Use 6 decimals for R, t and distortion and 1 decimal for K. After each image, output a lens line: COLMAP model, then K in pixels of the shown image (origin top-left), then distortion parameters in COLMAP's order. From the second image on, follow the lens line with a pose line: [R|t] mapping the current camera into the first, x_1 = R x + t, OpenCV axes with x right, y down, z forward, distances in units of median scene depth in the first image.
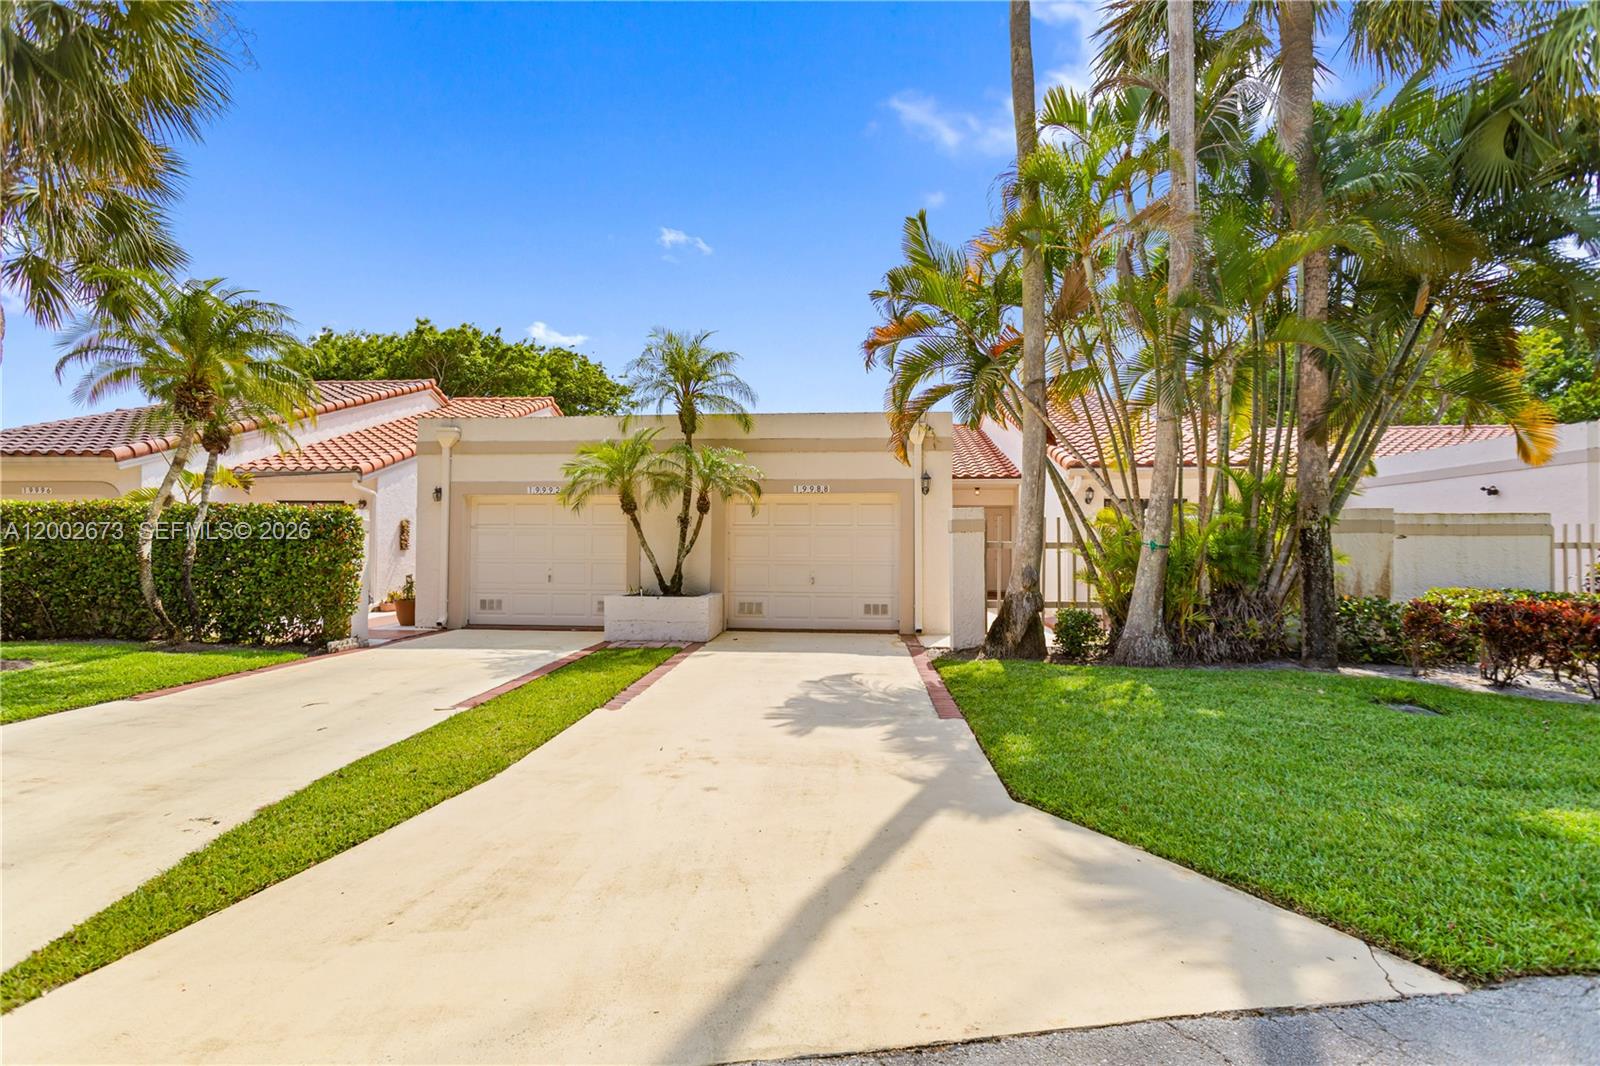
lens RADIAL K [[770.1, 0, 802.5], [0, 770.1, 536.0], [0, 0, 1]] dist [0.002312, 0.001151]
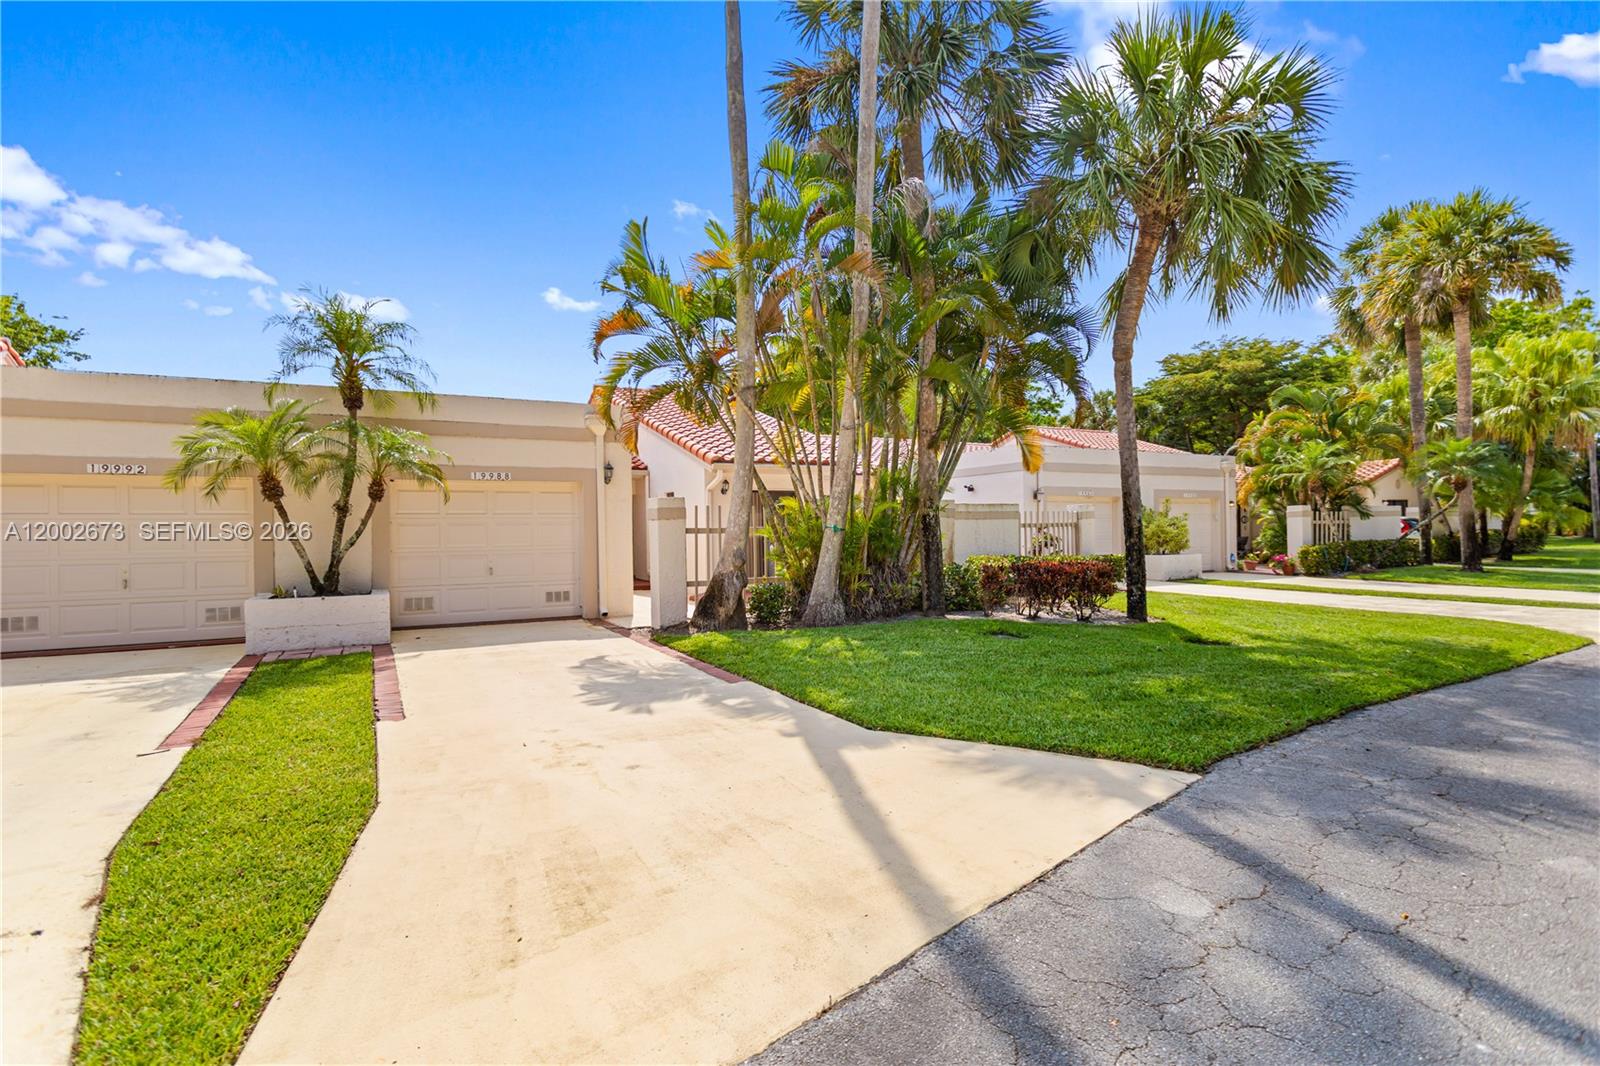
lens RADIAL K [[743.9, 0, 781.2], [0, 743.9, 543.2], [0, 0, 1]] dist [0.003608, 0.001330]
pose [[0.845582, -0.024809, 0.533269, -0.250826], [0.010950, 0.999515, 0.029138, -0.000214], [-0.533734, -0.018799, 0.845444, 0.026576]]
